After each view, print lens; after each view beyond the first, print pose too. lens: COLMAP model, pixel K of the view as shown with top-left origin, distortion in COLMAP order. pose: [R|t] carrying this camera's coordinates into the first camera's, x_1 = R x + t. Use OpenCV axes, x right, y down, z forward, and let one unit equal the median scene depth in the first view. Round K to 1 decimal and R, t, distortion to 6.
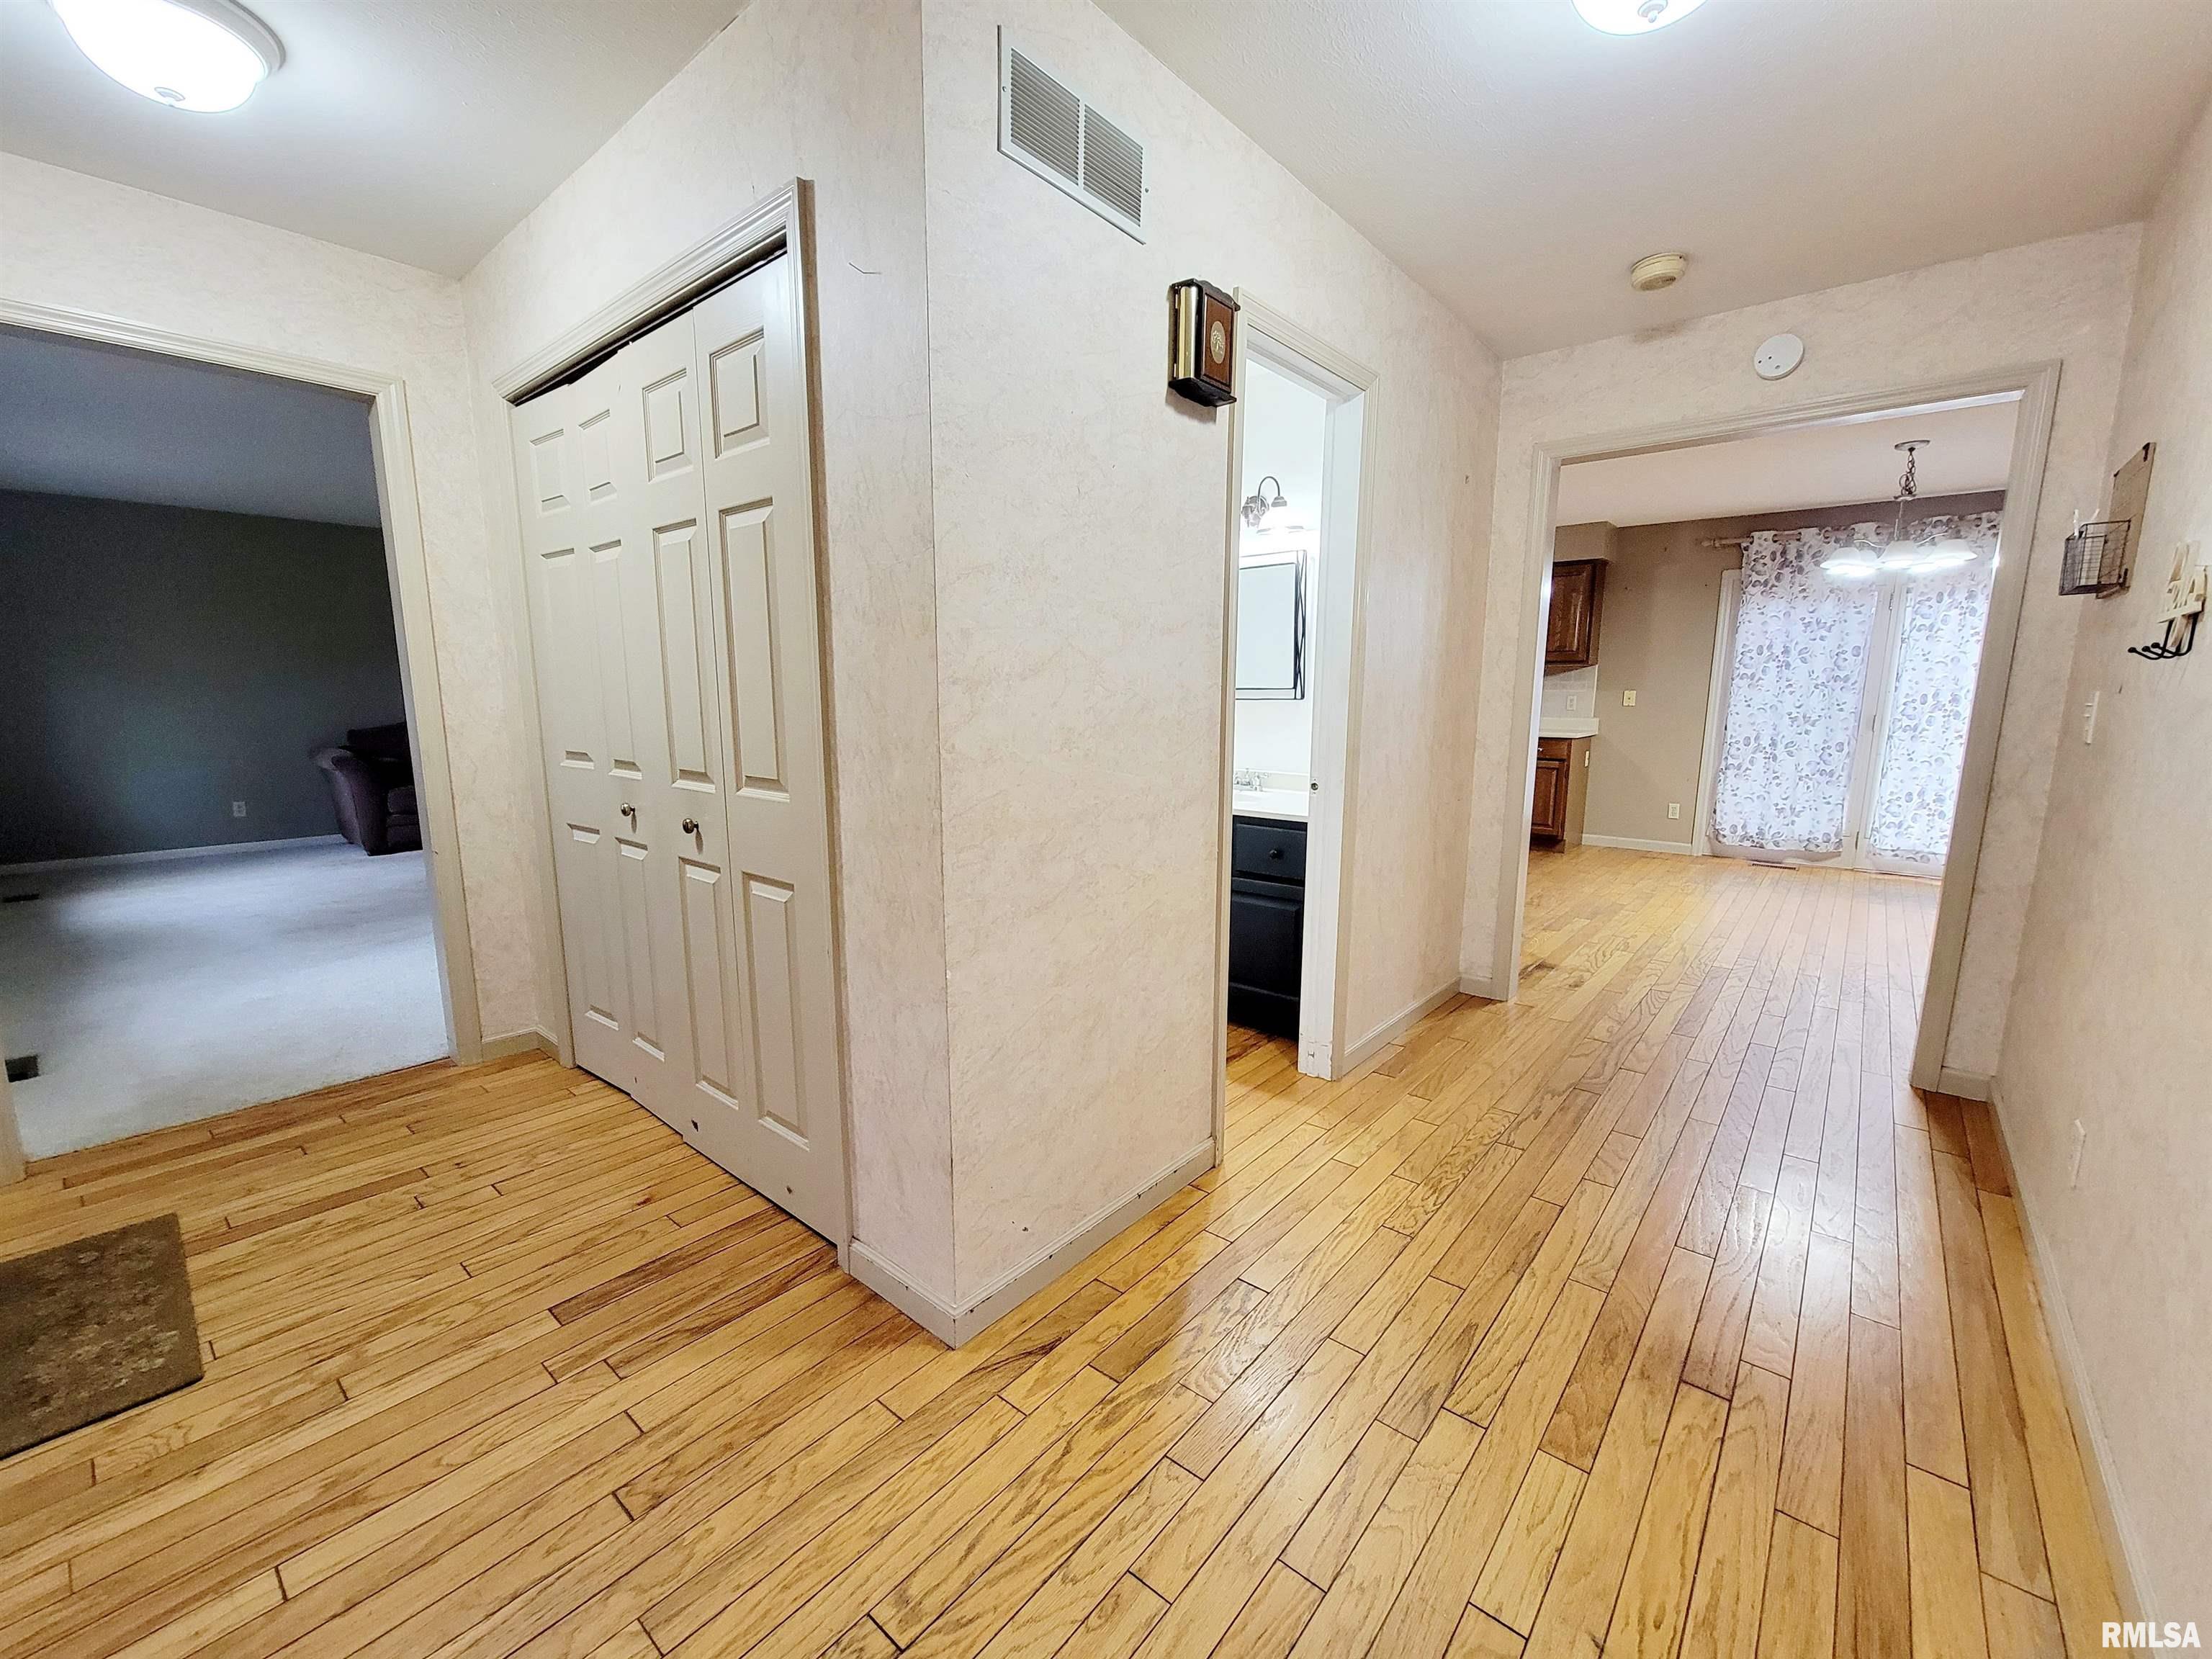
lens RADIAL K [[899.3, 0, 1119.3], [0, 899.3, 835.9], [0, 0, 1]] dist [-0.004173, -0.000210]
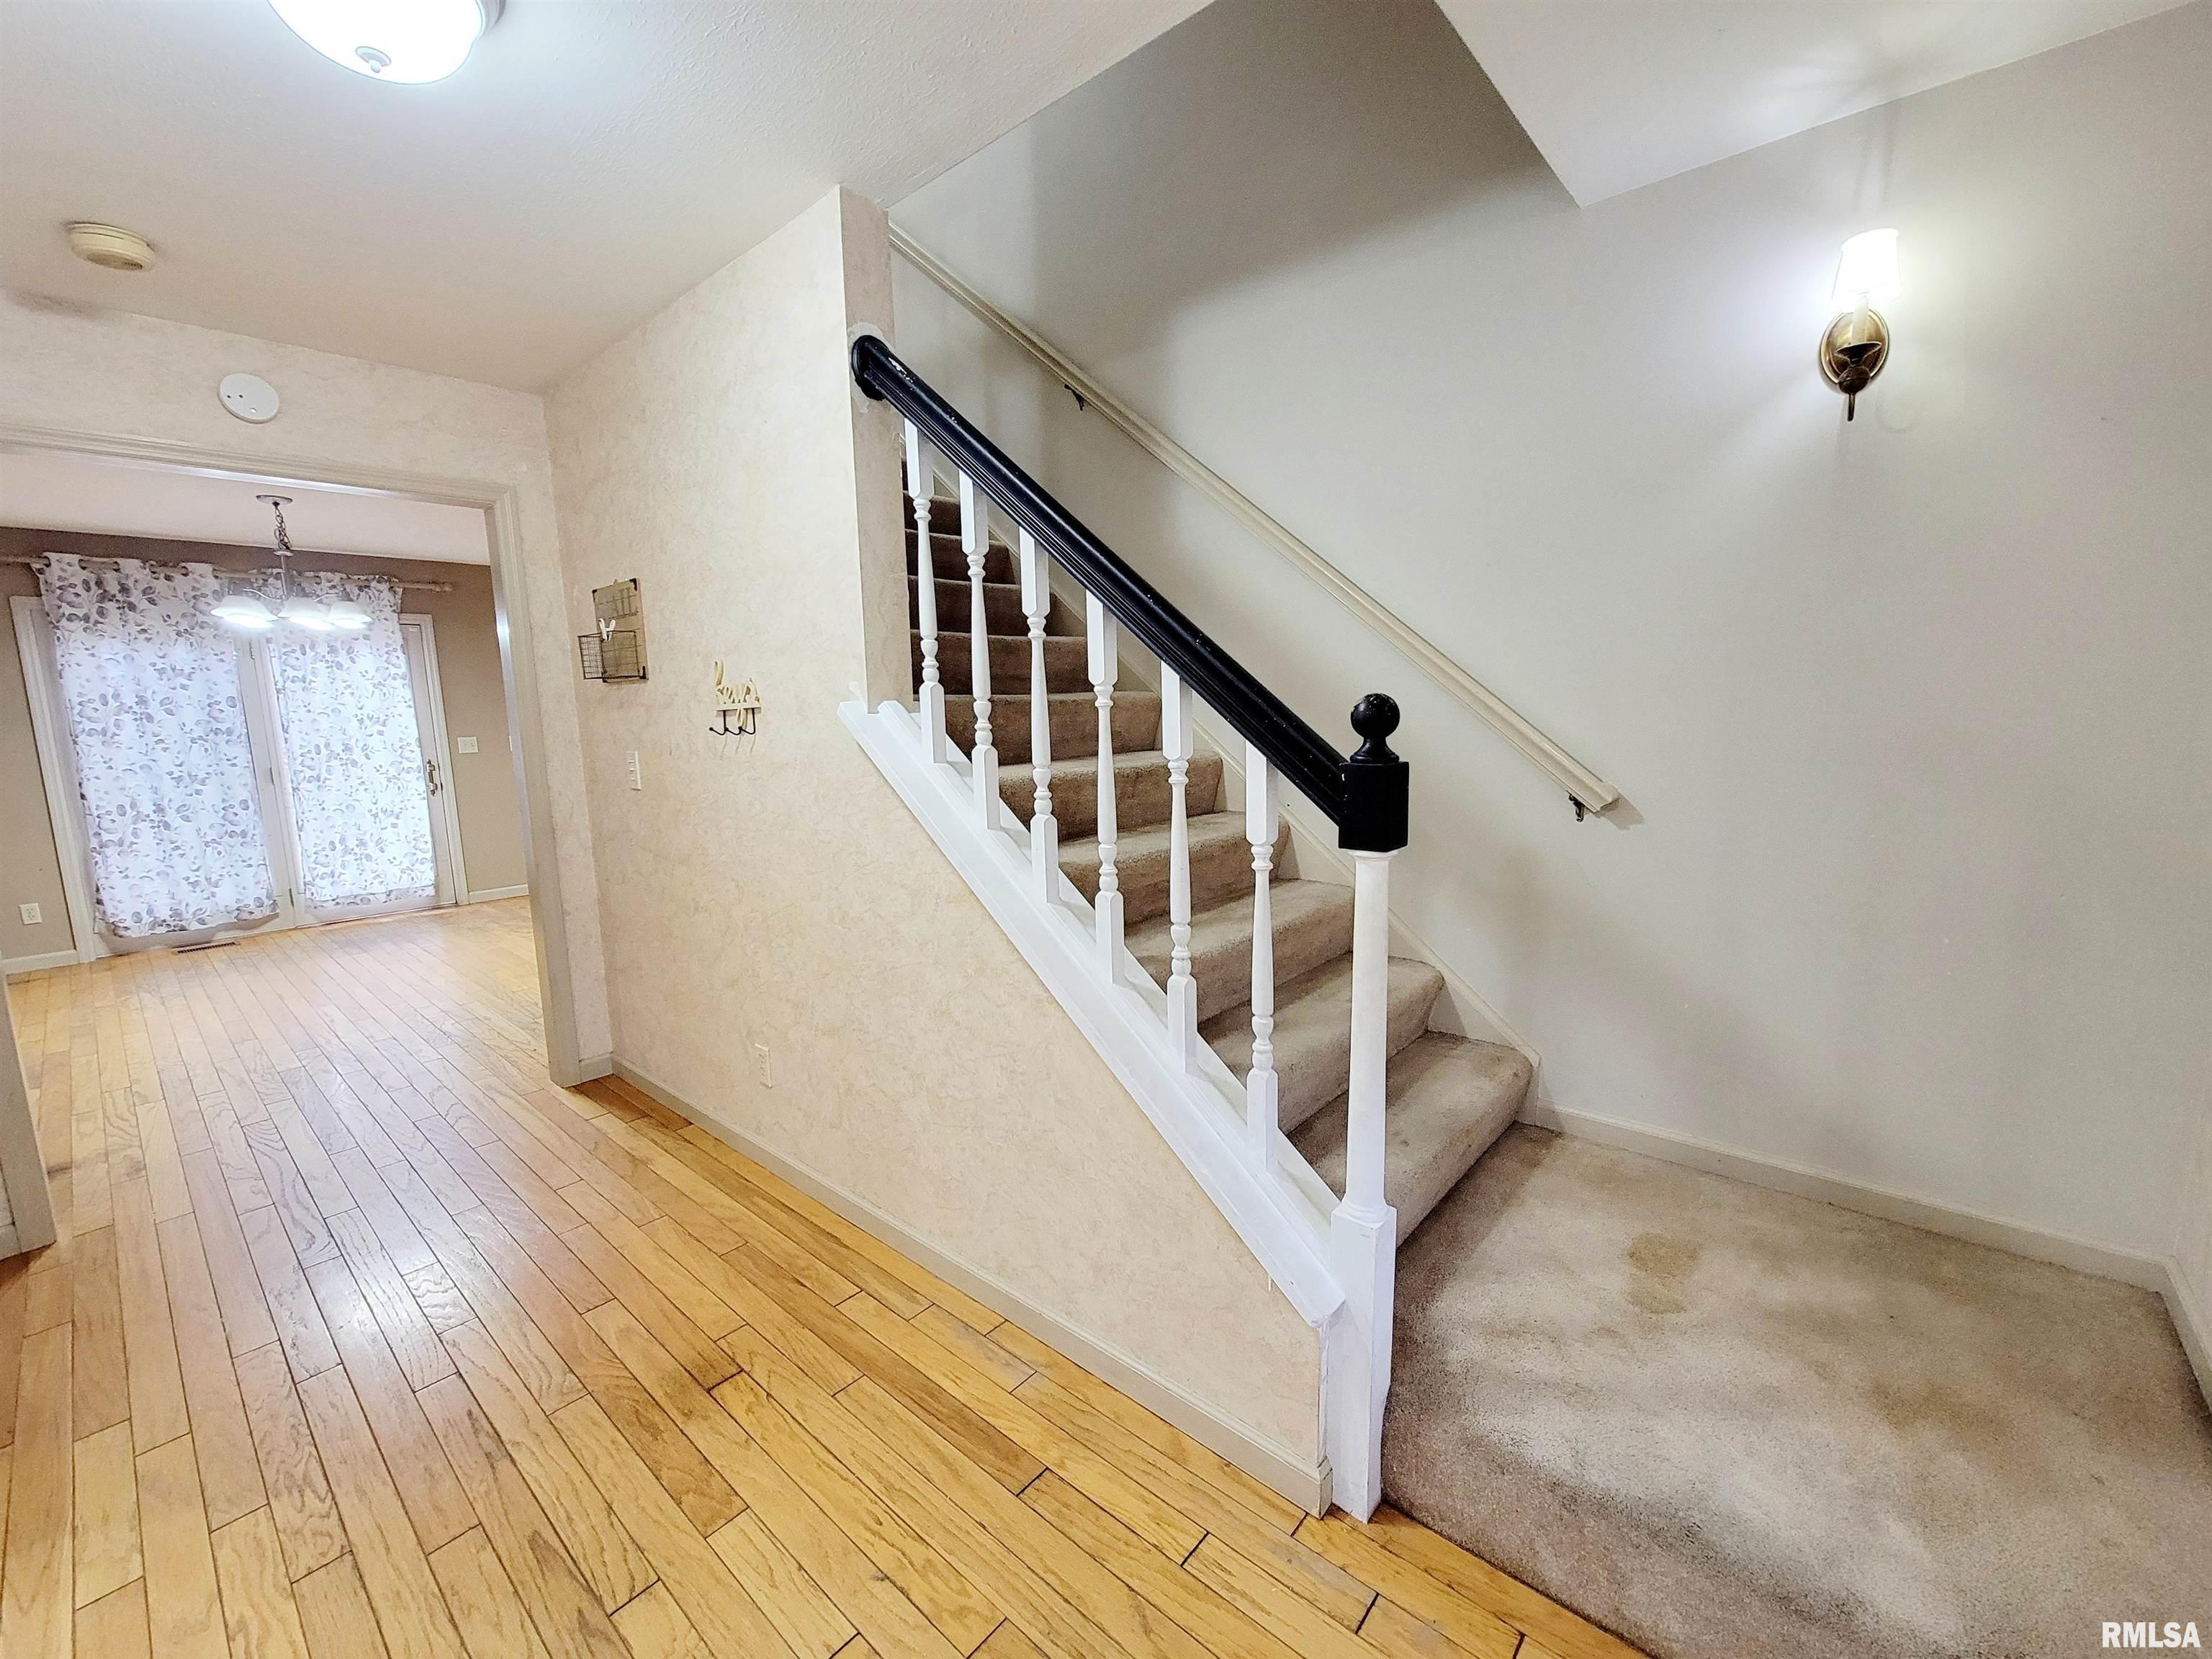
lens RADIAL K [[899.3, 0, 1106.0], [0, 899.3, 843.2], [0, 0, 1]] dist [-0.004173, -0.000210]
pose [[0.021792, -0.156498, 0.987438, -0.096011], [0.184357, 0.971364, 0.149882, -0.035305], [-0.982618, 0.178775, 0.050019, 0.088258]]
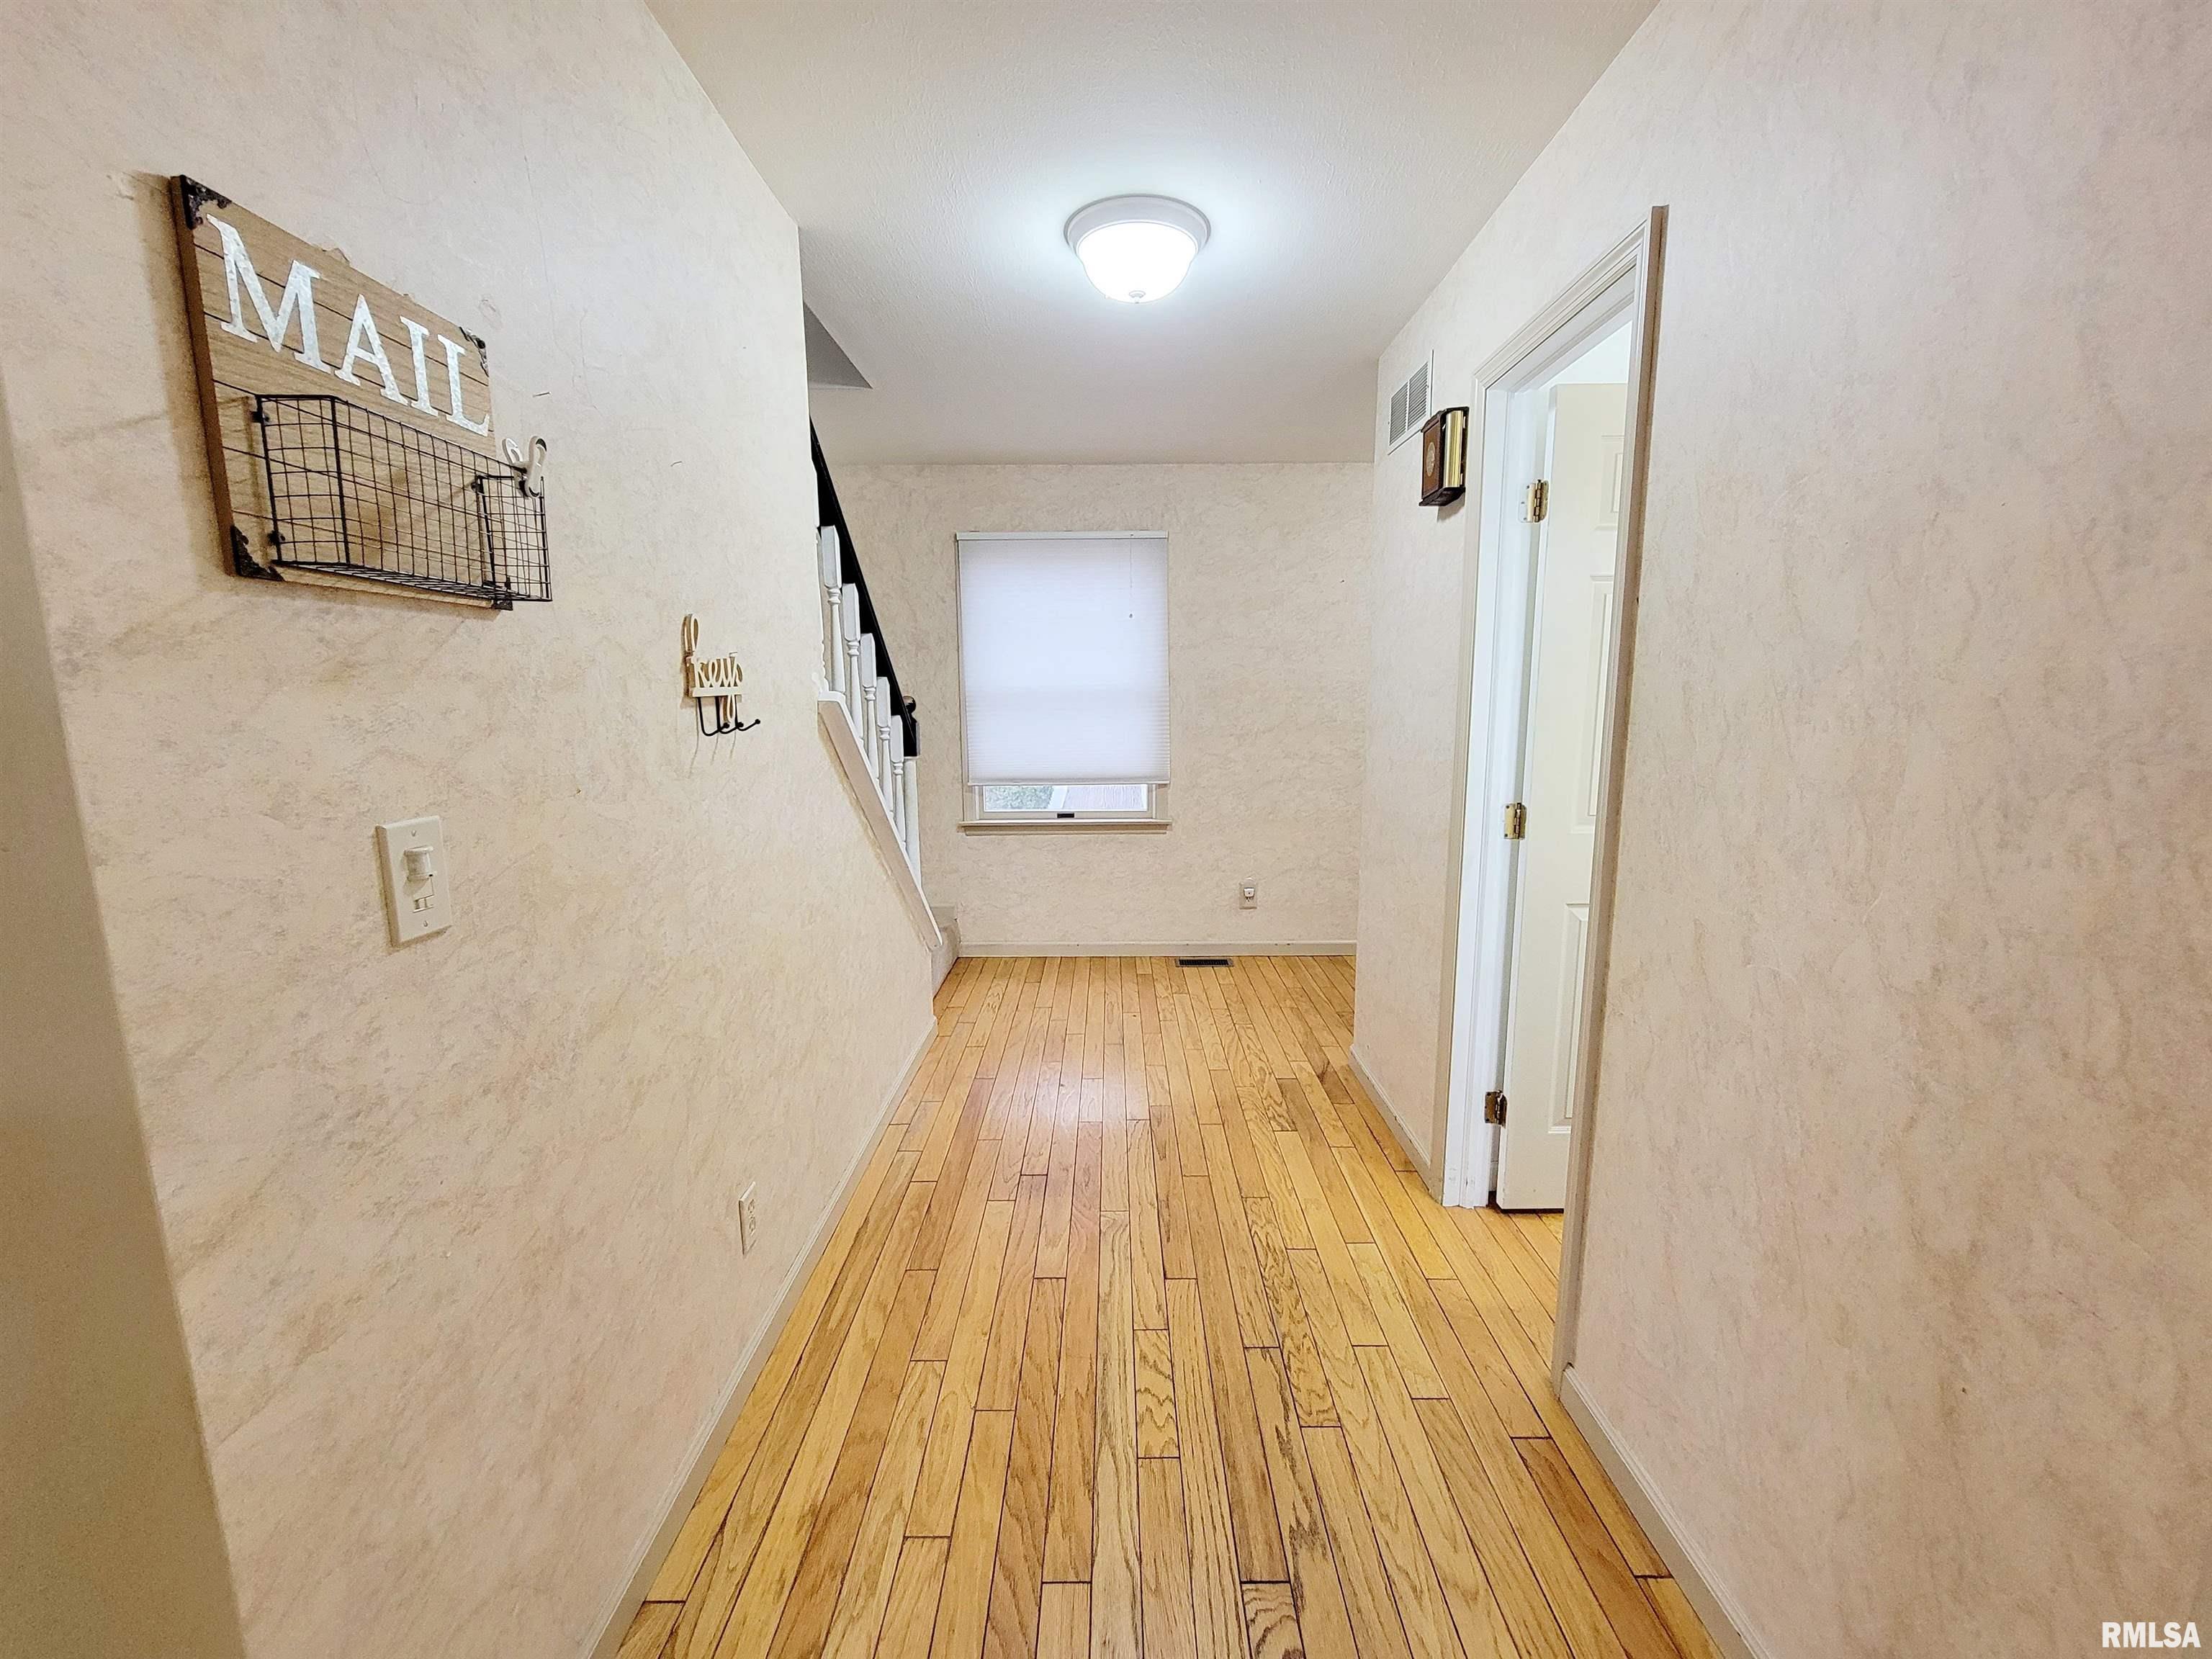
lens RADIAL K [[899.3, 0, 1122.2], [0, 899.3, 837.2], [0, 0, 1]] dist [-0.004173, -0.000210]
pose [[-0.759776, 0.102640, -0.642033, 0.395498], [-0.102337, 0.956274, 0.273983, -0.110738], [0.642081, 0.273869, -0.716050, 0.548612]]
